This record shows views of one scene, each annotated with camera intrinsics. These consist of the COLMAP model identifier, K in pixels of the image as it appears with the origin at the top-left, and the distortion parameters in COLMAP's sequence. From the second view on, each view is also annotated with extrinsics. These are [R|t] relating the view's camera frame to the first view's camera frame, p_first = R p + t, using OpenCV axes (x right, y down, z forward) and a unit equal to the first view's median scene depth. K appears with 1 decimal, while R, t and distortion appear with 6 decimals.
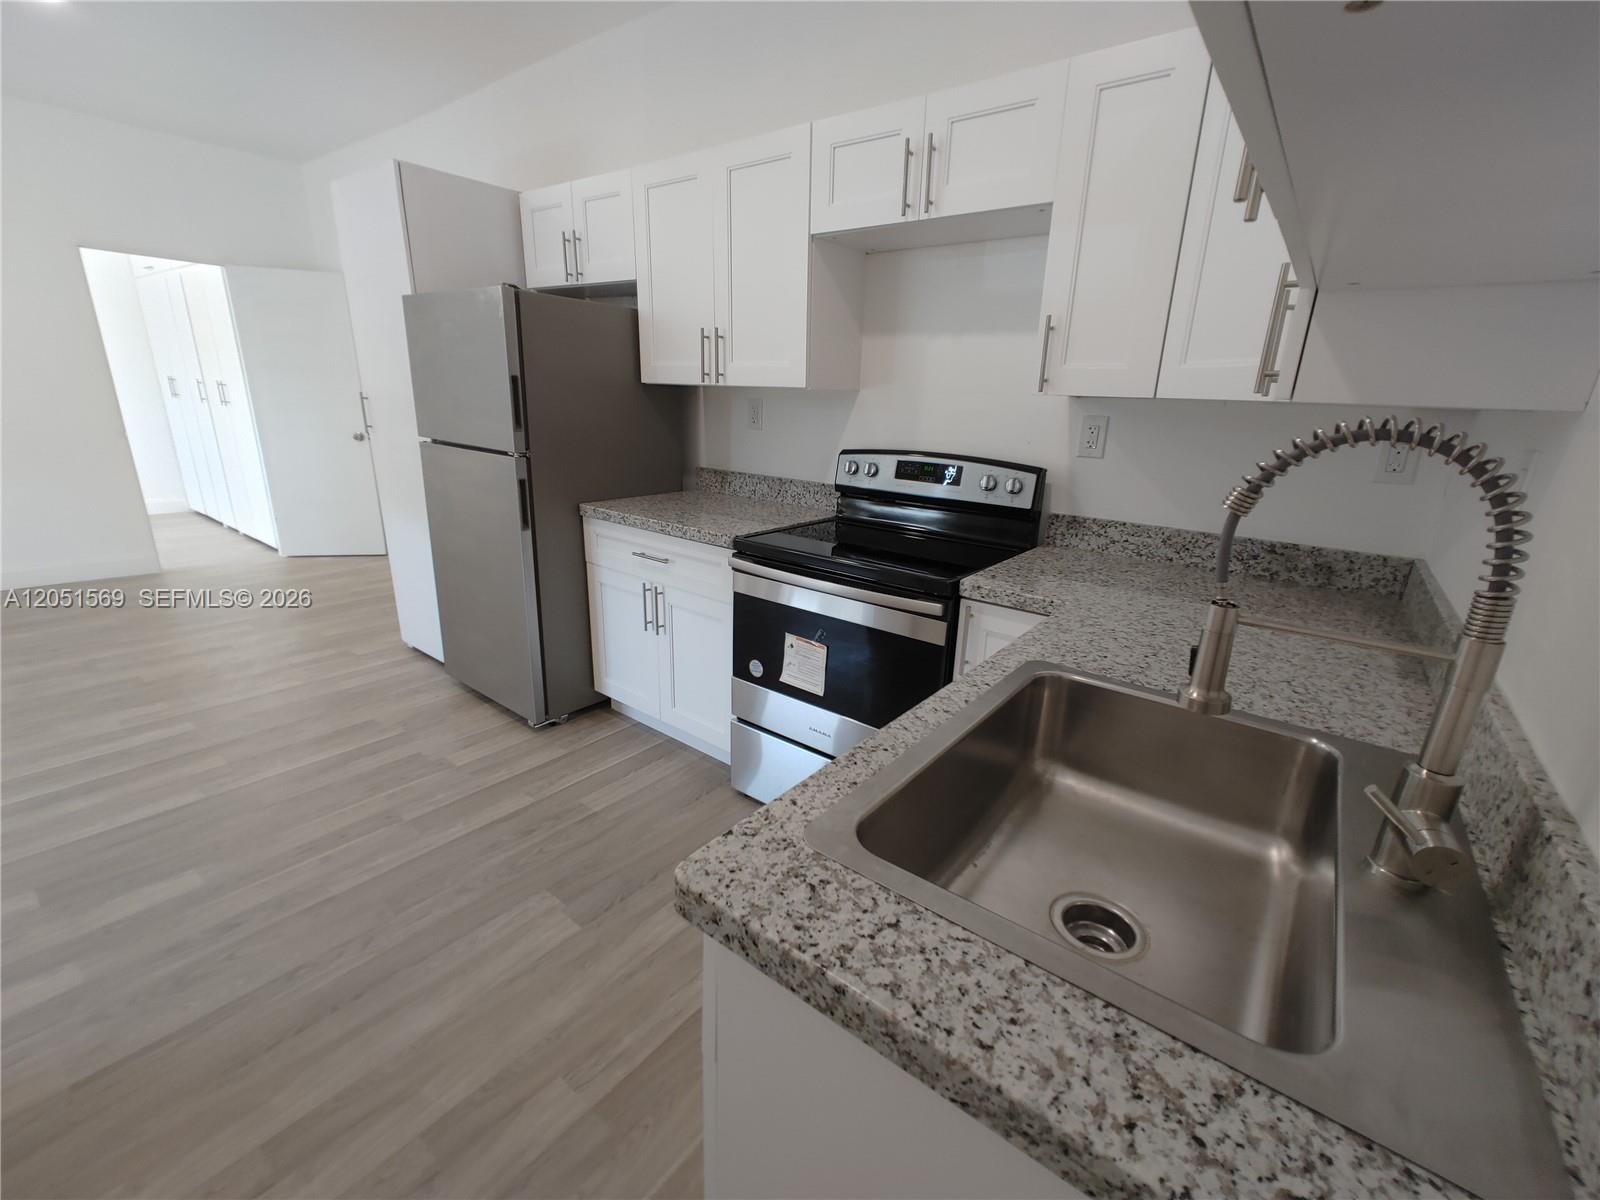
lens RADIAL K [[685.1, 0, 805.4], [0, 685.1, 599.4], [0, 0, 1]] dist [0.000443, 0.000164]
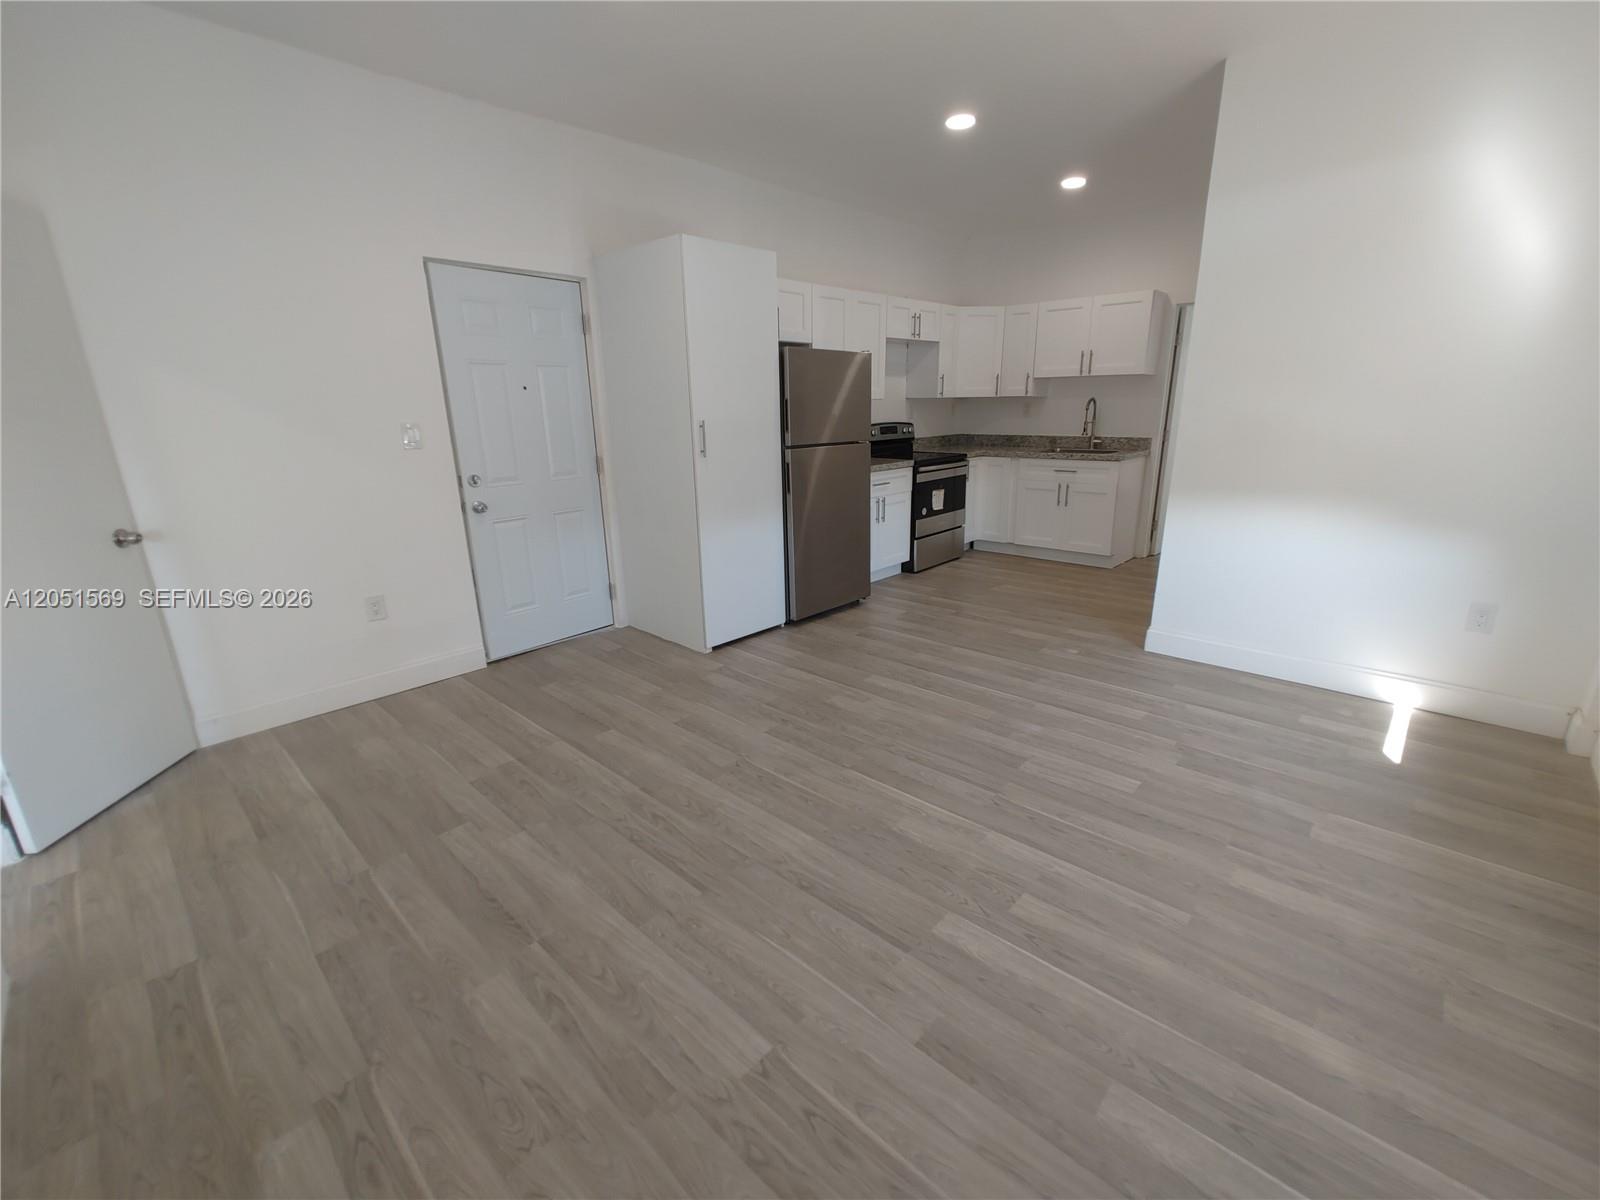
lens RADIAL K [[686.2, 0, 830.8], [0, 686.2, 599.1], [0, 0, 1]] dist [0.001910, 0.000614]
pose [[0.068669, -0.315957, 0.946285, -2.648346], [0.305067, 0.909739, 0.281617, -0.430494], [-0.949852, 0.269342, 0.158859, 1.048781]]
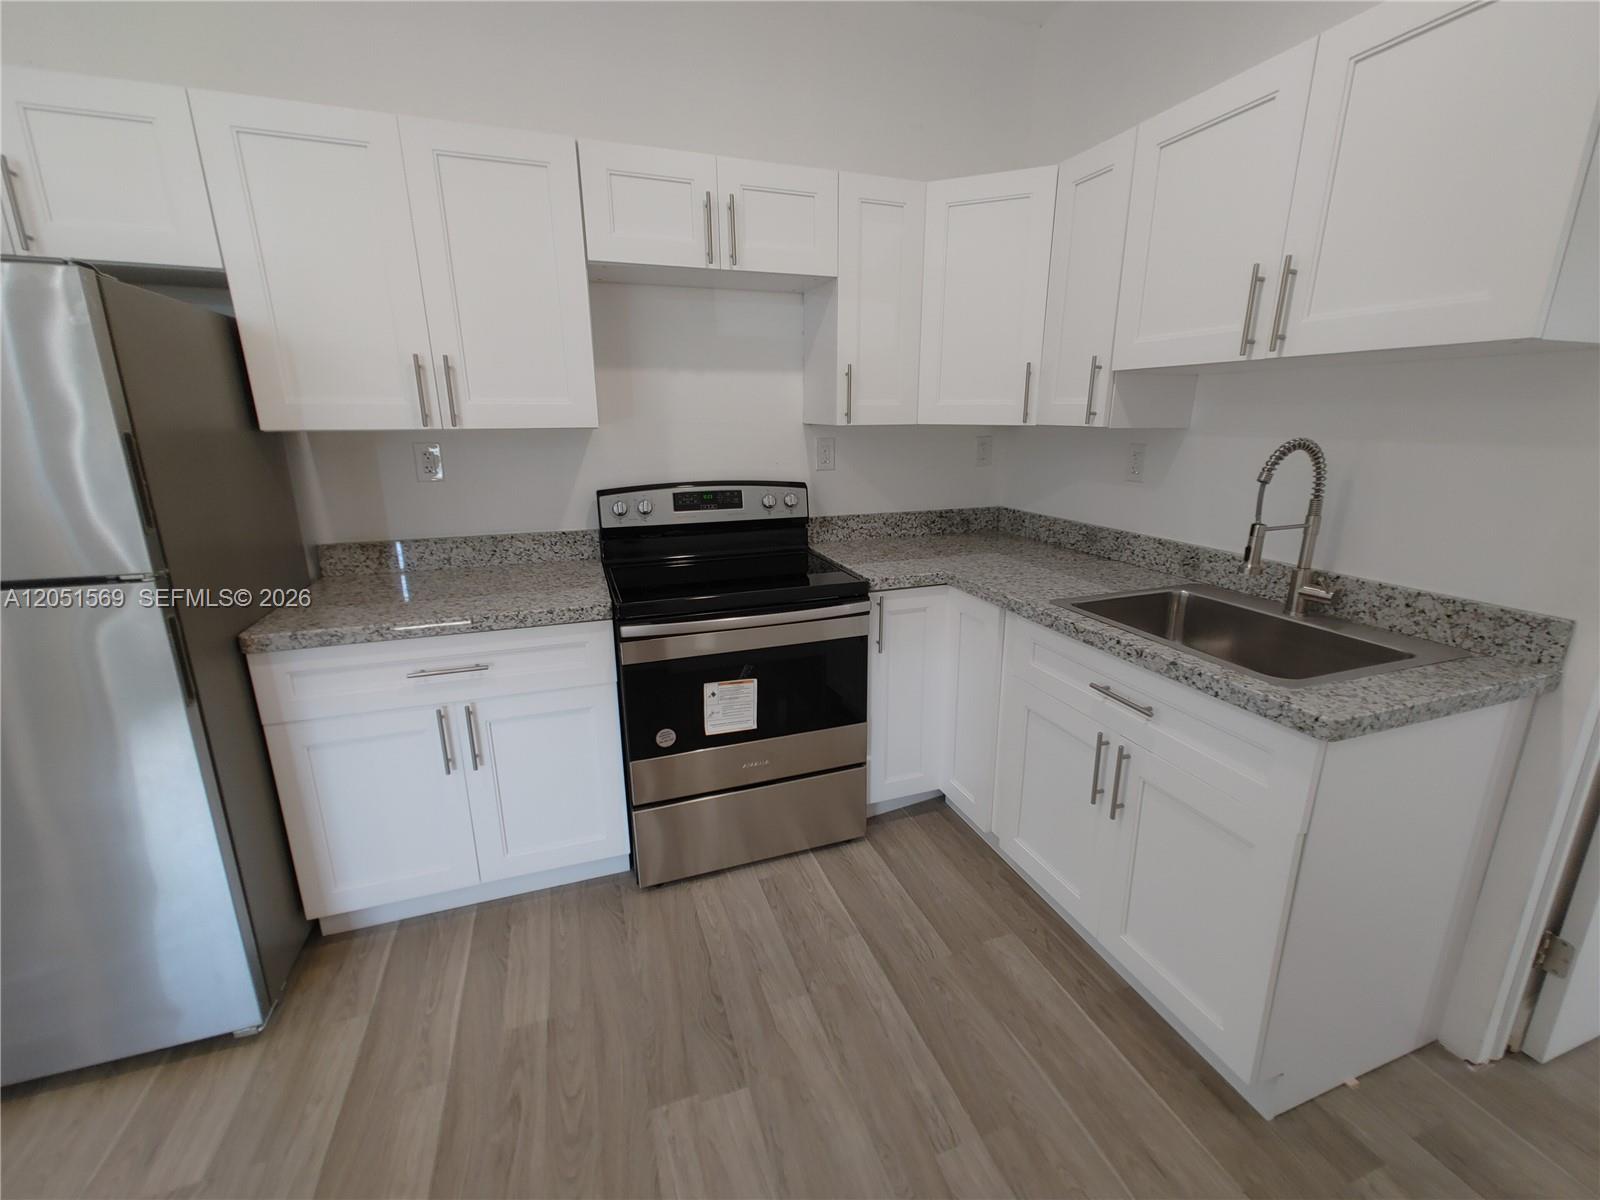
lens RADIAL K [[686.1, 0, 821.3], [0, 686.1, 593.4], [0, 0, 1]] dist [0.003456, 0.000343]
pose [[0.529660, -0.250599, 0.810346, -0.671540], [0.264210, 0.956574, 0.123126, -0.143514], [-0.806011, 0.148887, 0.572869, 0.299526]]
